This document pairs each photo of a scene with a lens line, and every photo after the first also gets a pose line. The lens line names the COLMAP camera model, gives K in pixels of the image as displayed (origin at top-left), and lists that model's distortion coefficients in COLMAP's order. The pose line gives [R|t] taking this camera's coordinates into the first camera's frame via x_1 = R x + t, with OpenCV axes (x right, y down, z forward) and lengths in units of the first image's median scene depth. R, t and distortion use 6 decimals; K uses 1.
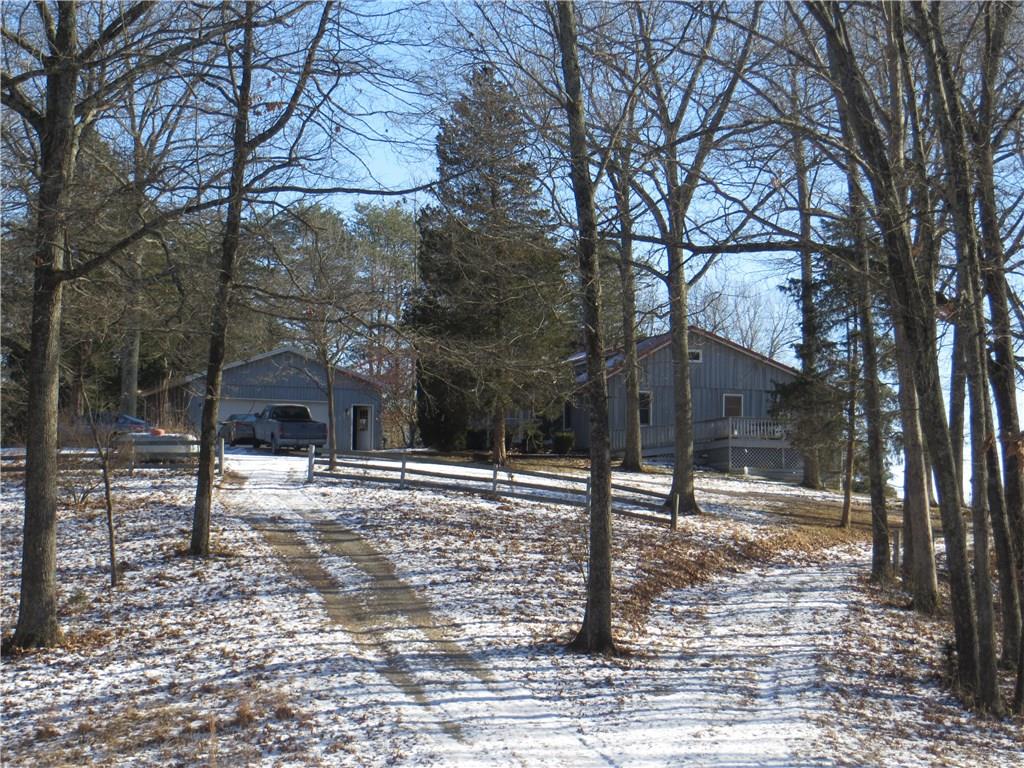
lens RADIAL K [[2847.7, 0, 511.0], [0, 2847.7, 383.2], [0, 0, 1]] dist [-0.074447, 0.000000]
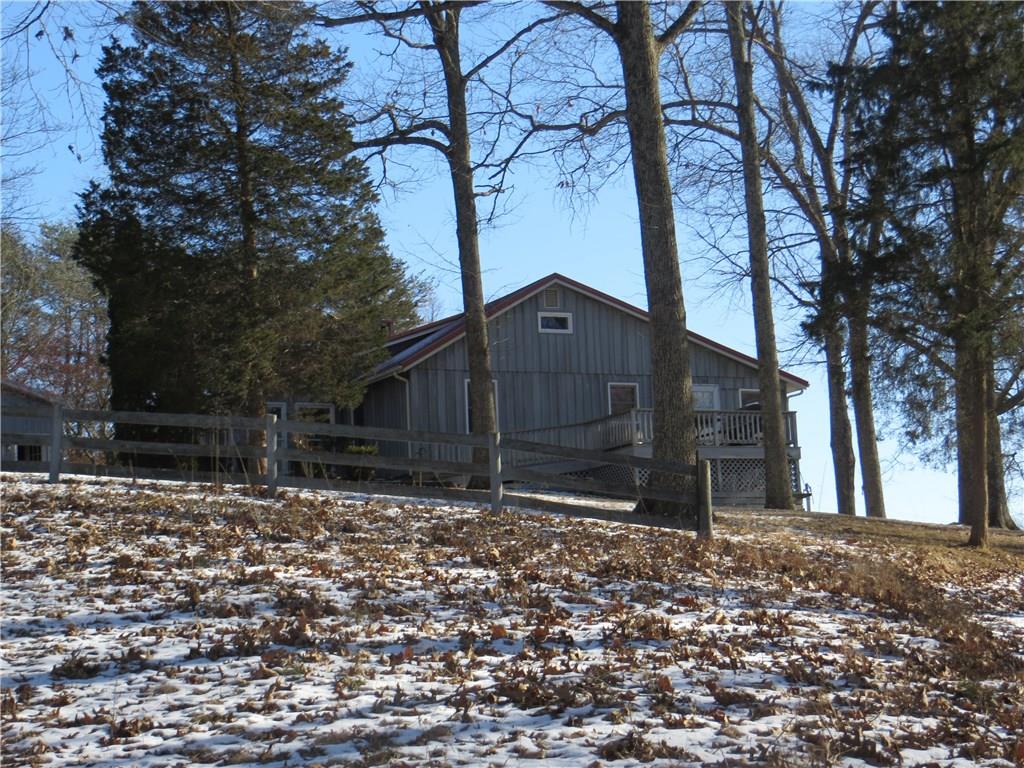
lens RADIAL K [[2520.0, 0, 511.6], [0, 2520.0, 384.2], [0, 0, 1]] dist [-0.126831, 0.000000]
pose [[0.992939, -0.037861, 0.112425, -0.015896], [0.044296, 0.997487, -0.055299, 0.062198], [-0.110049, 0.059889, 0.992120, 0.832833]]
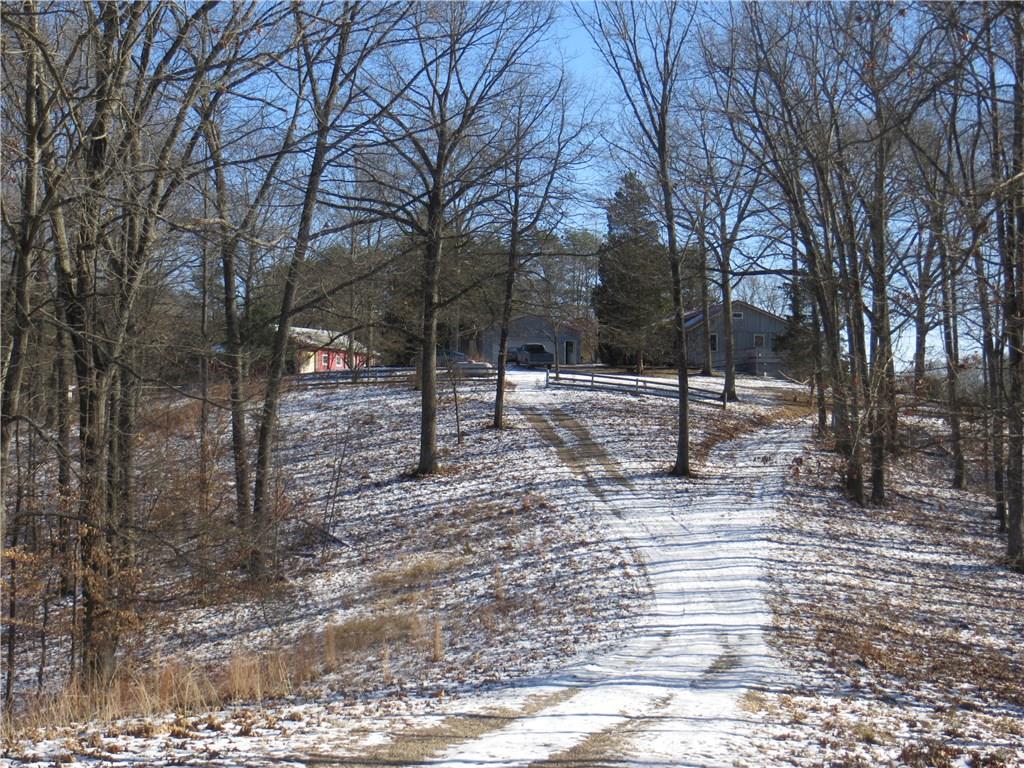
lens RADIAL K [[1605.9, 0, 521.9], [0, 1605.9, 381.5], [0, 0, 1]] dist [-0.059932, 0.000000]
pose [[0.996783, -0.008139, -0.079731, 0.005258], [0.012024, 0.998757, 0.048366, -0.035256], [0.079238, -0.049169, 0.995642, -0.214666]]
